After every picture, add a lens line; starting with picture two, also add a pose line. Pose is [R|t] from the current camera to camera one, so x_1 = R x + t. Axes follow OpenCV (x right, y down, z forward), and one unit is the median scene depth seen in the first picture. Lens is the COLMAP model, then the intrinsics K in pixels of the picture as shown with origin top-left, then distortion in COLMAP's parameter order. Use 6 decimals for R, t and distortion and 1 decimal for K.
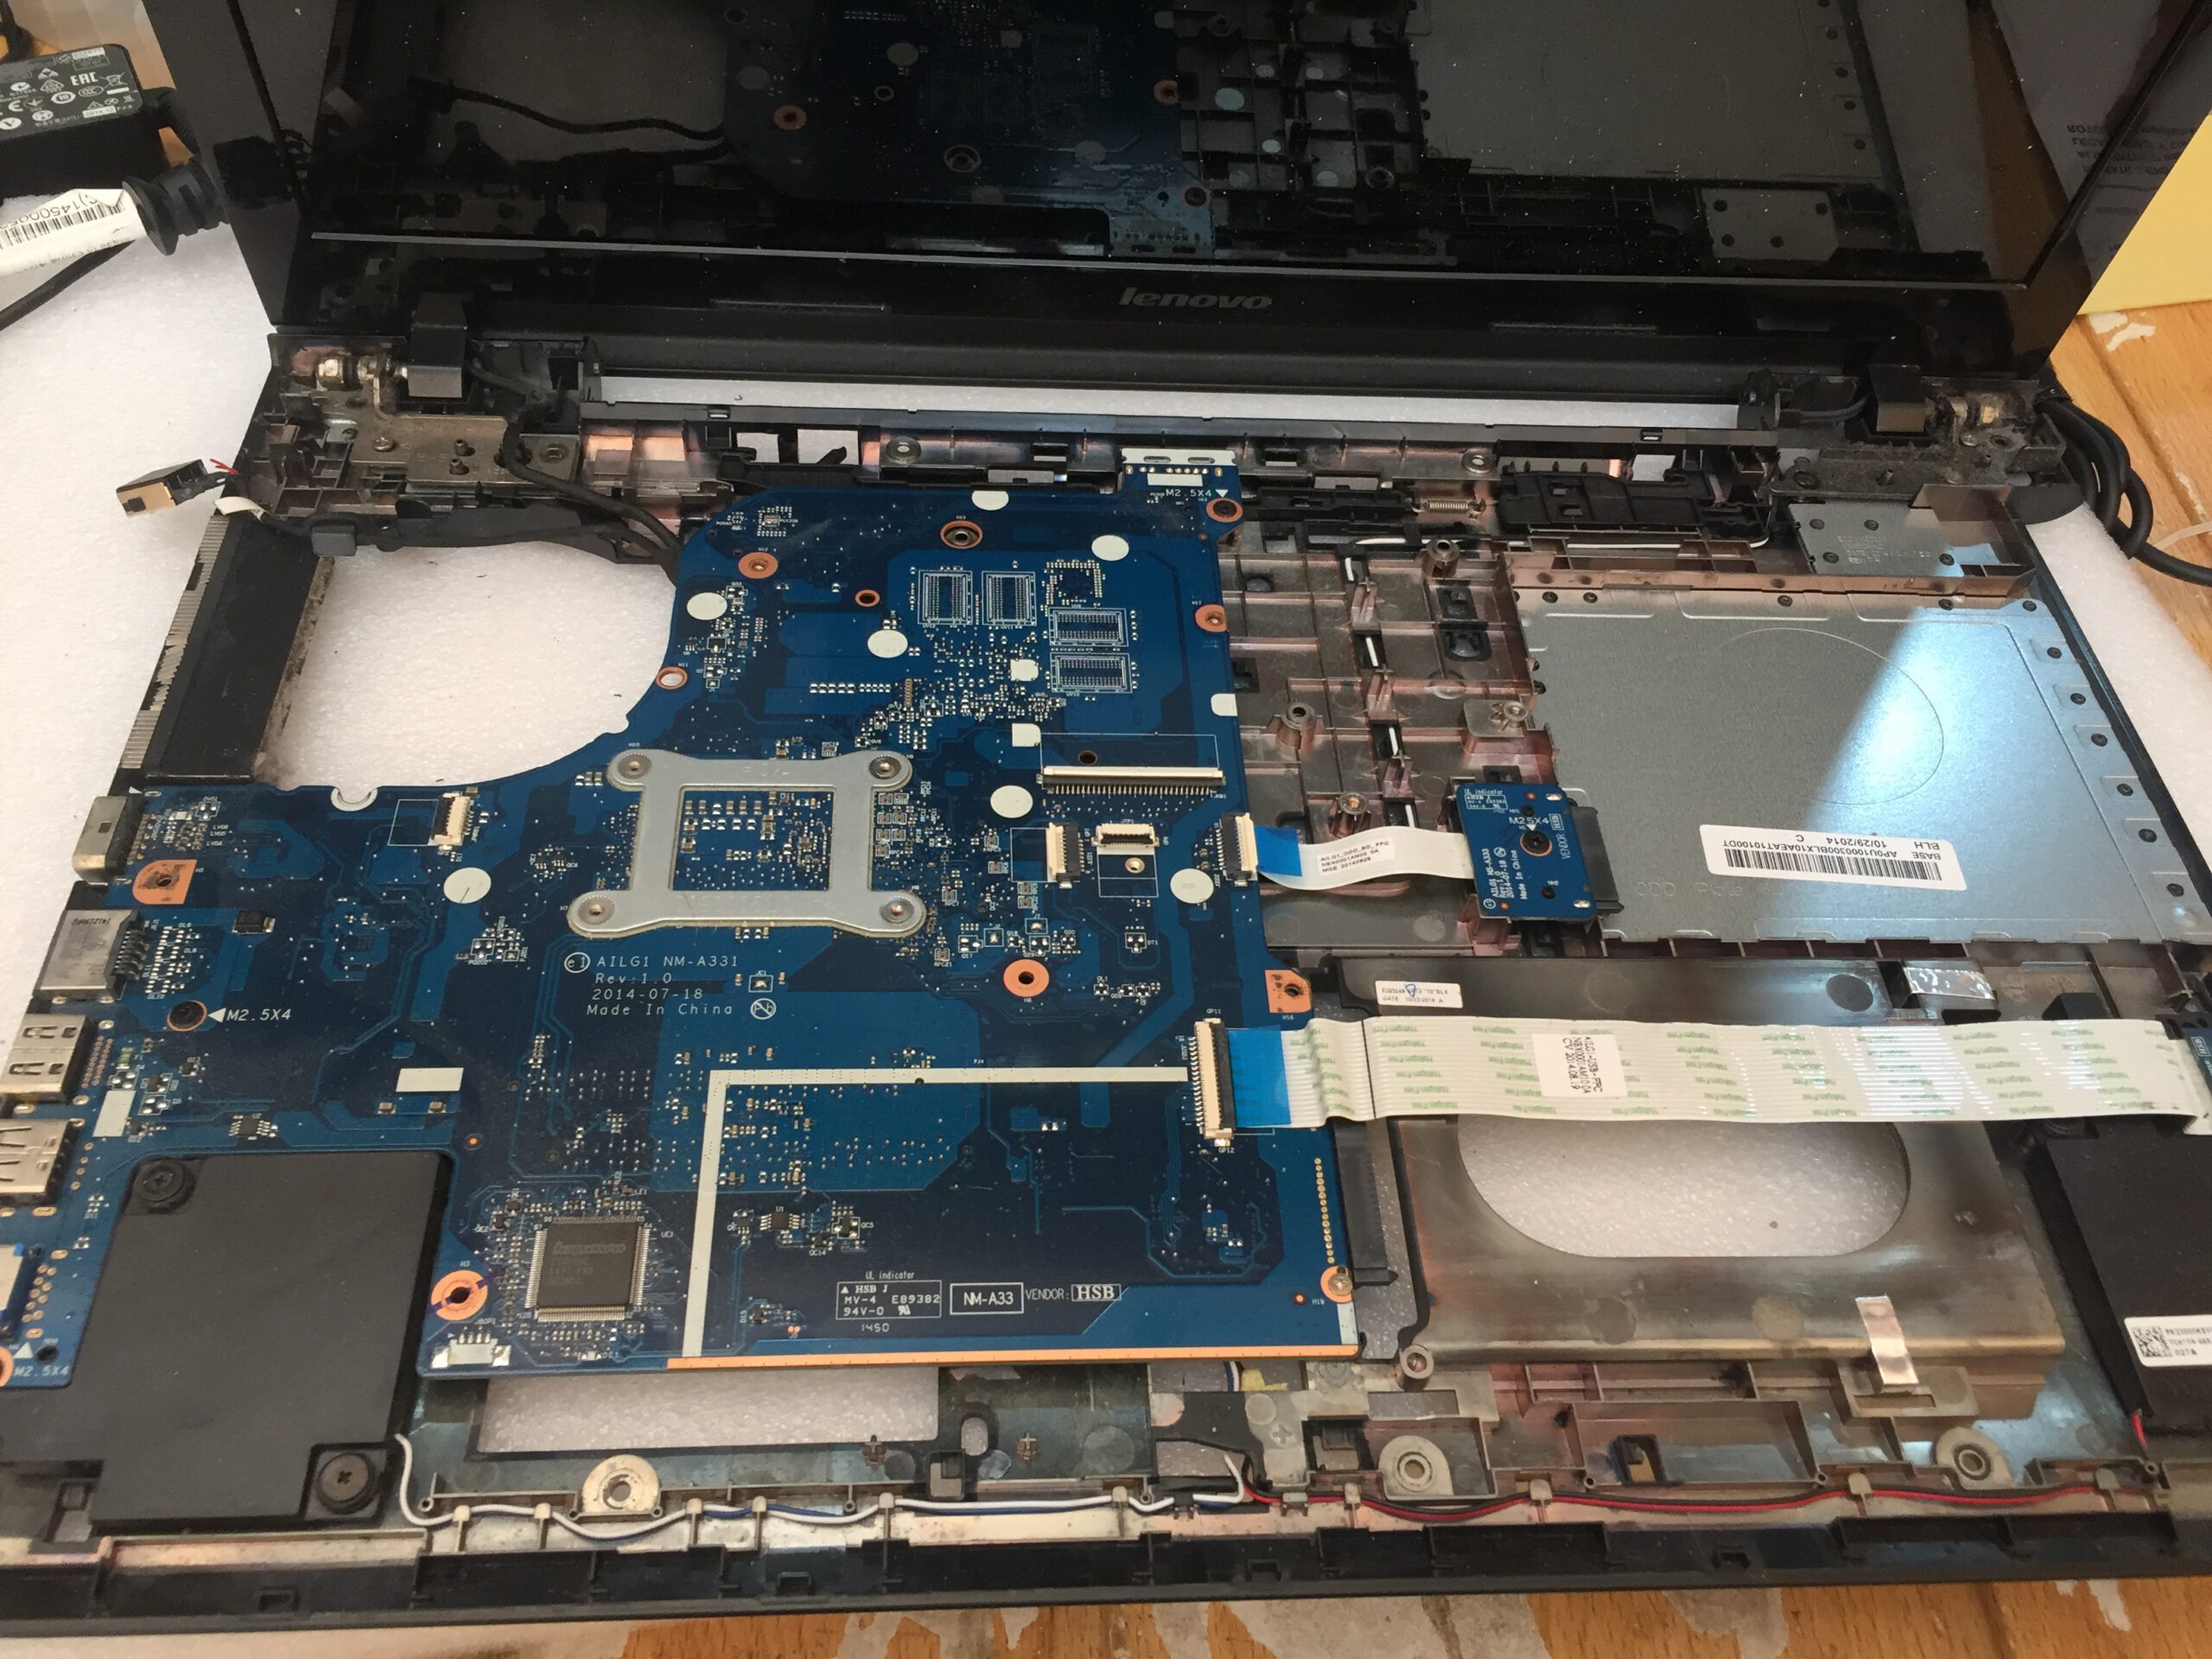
lens RADIAL K [[1879.9, 0, 1106.0], [0, 1879.9, 829.5], [0, 0, 1]] dist [0.071182, -0.068568]
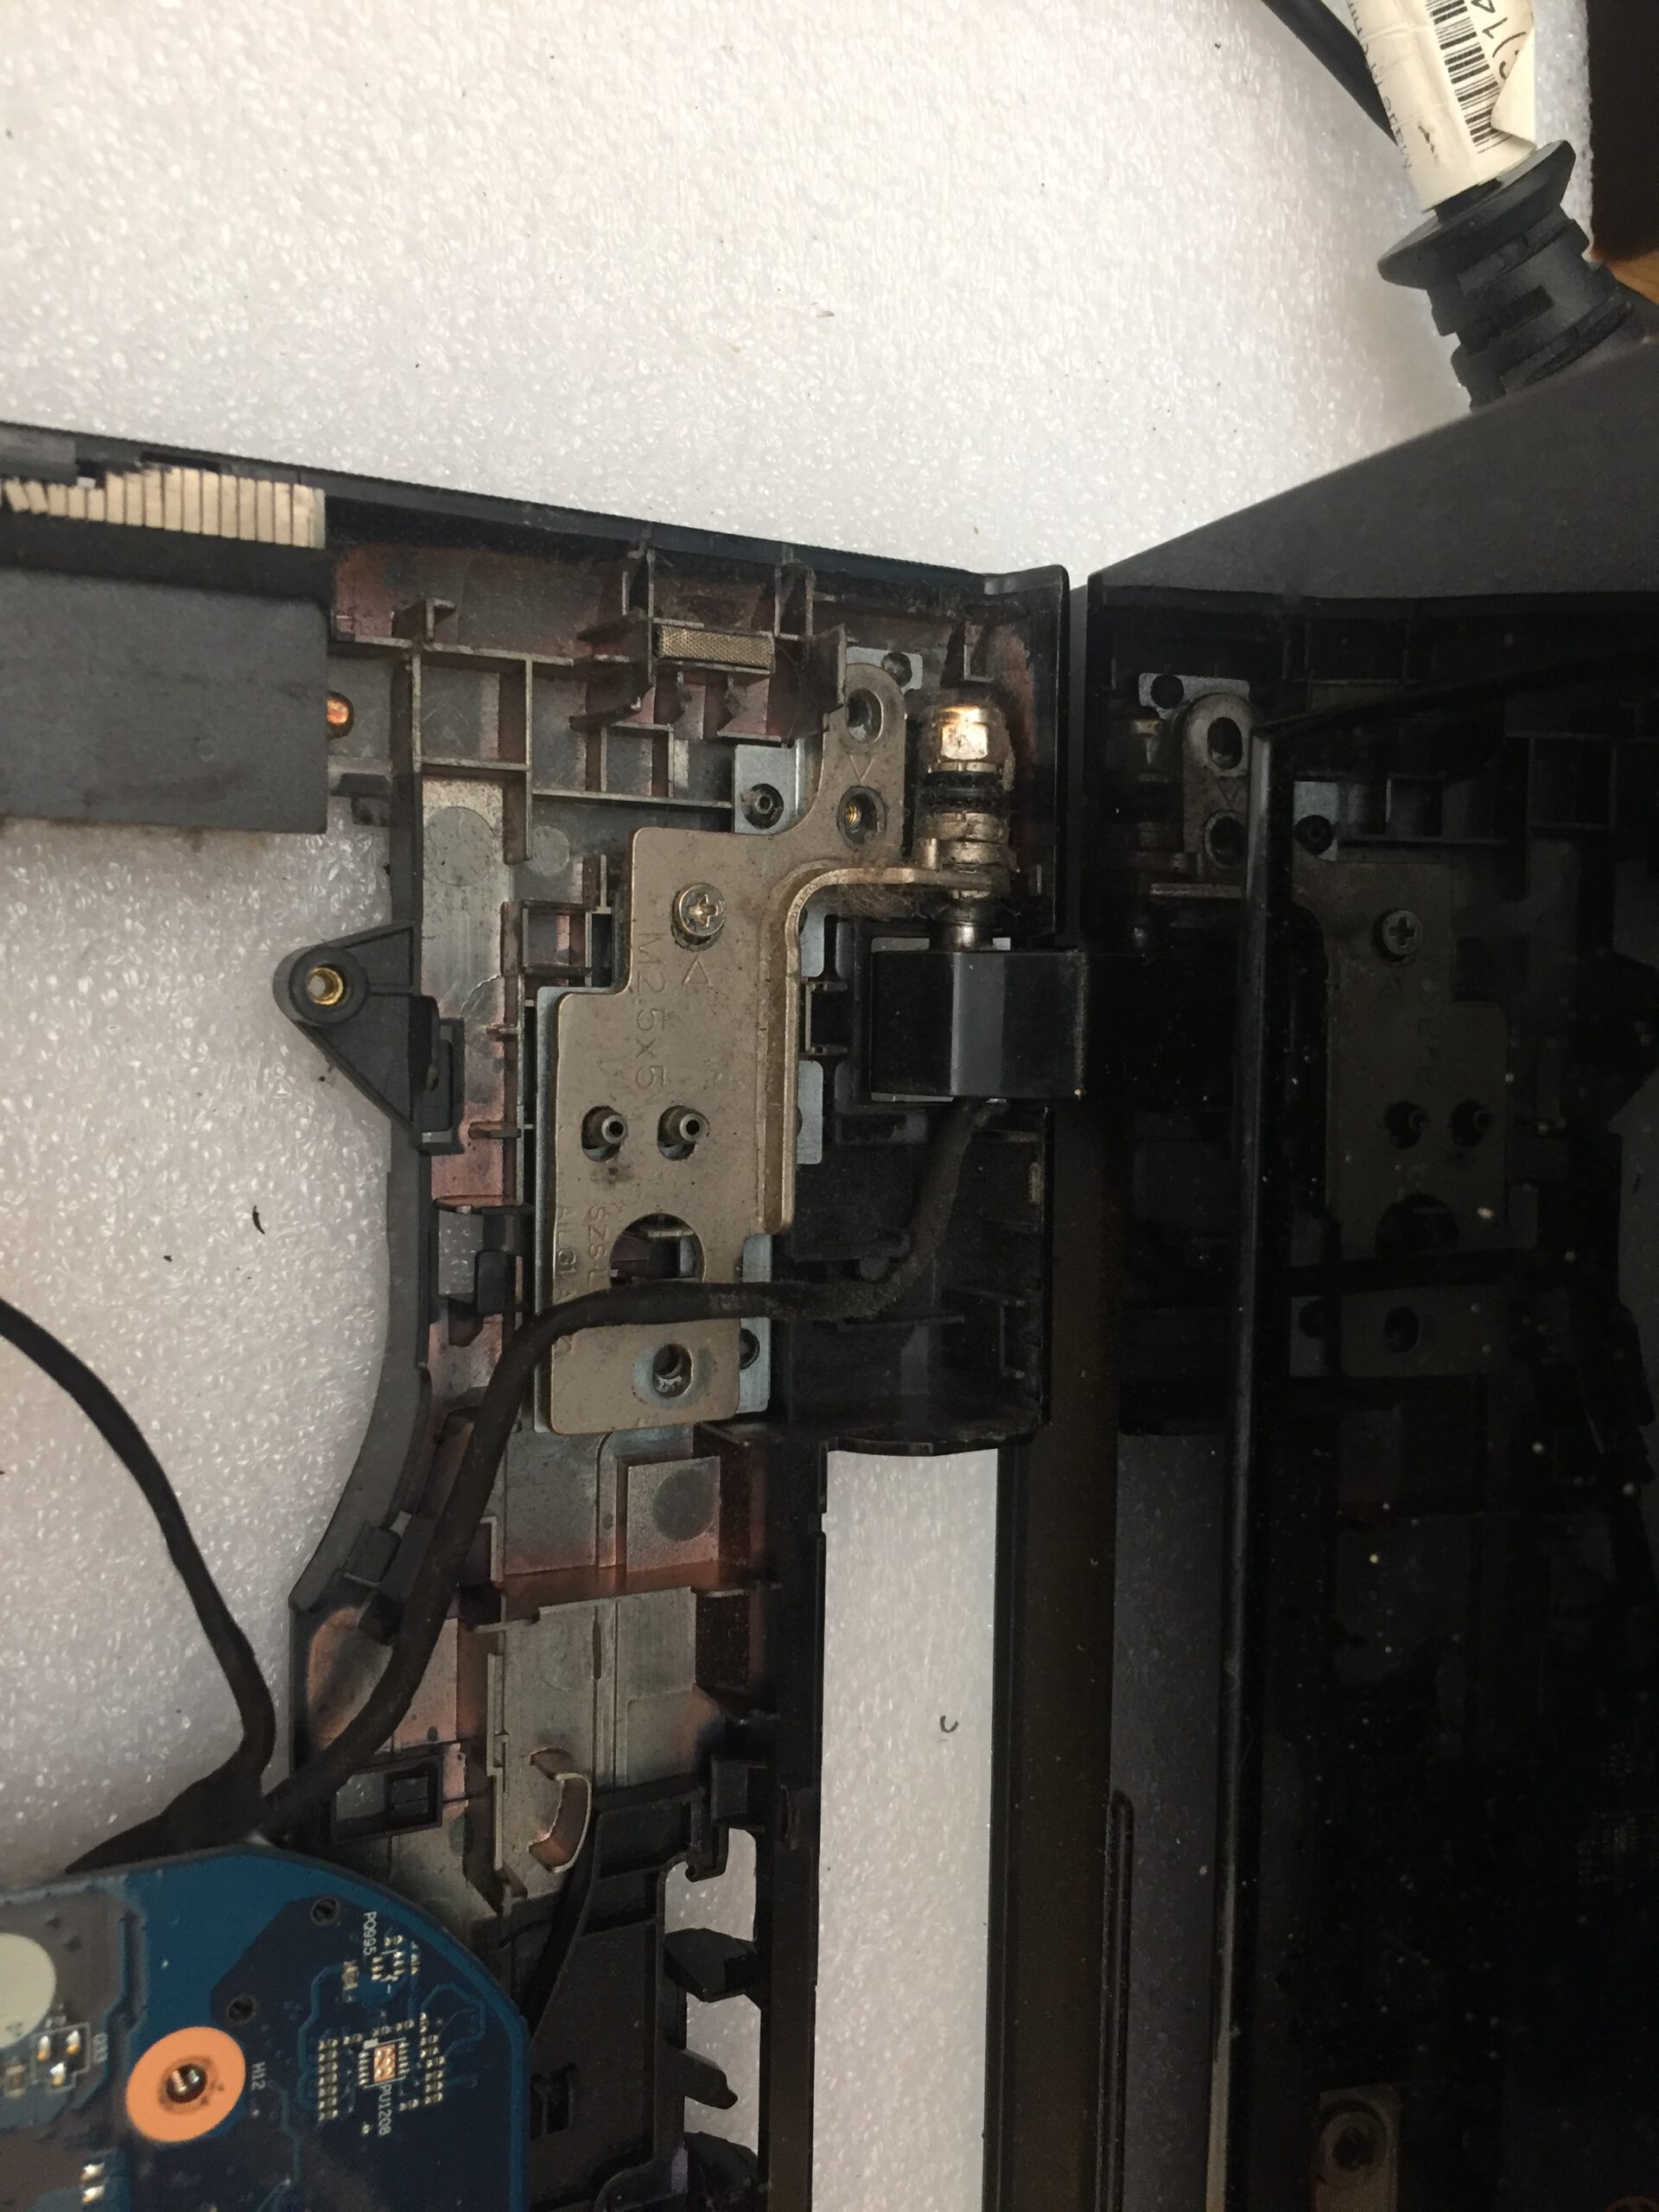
lens RADIAL K [[1879.9, 0, 829.5], [0, 1879.9, 1106.0], [0, 0, 1]] dist [0.071182, -0.068568]
pose [[-0.036054, 0.999276, -0.012149, -0.329962], [-0.981653, -0.033135, 0.187777, -0.286033], [0.187239, 0.018696, 0.982136, 0.637433]]
